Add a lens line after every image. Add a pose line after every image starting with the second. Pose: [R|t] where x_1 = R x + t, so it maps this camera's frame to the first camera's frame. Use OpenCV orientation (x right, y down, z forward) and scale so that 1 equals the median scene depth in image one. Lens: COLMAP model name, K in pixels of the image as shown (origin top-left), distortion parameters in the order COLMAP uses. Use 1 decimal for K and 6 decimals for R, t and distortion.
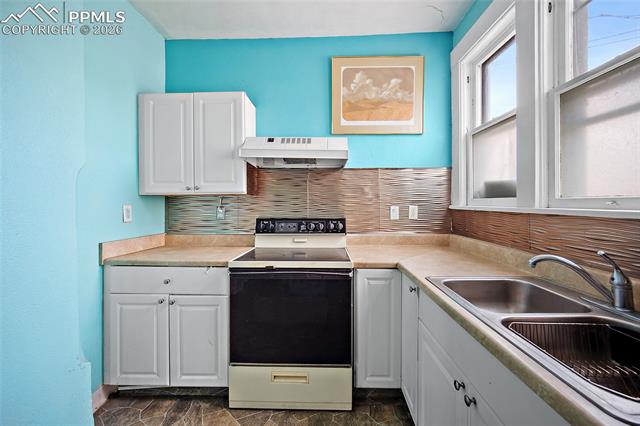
lens RADIAL K [[253.6, 0, 319.9], [0, 253.6, 209.0], [0, 0, 1]] dist [-0.000908, 0.000001]
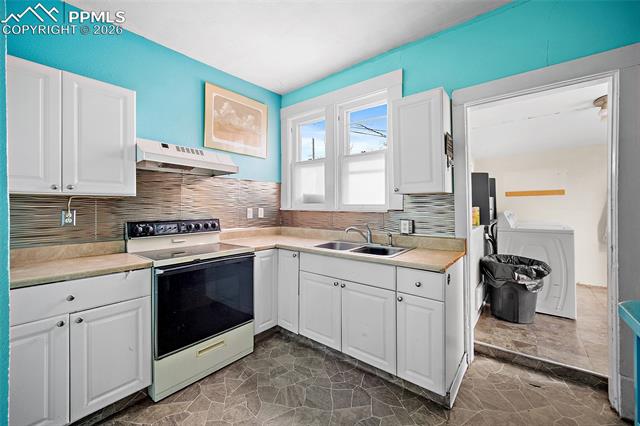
lens RADIAL K [[253.6, 0, 319.9], [0, 253.6, 209.0], [0, 0, 1]] dist [-0.000908, 0.000001]
pose [[0.615405, -0.004862, 0.788196, -0.566529], [0.011438, 0.999931, -0.002763, 0.000446], [-0.788128, 0.010716, 0.615418, -0.136081]]
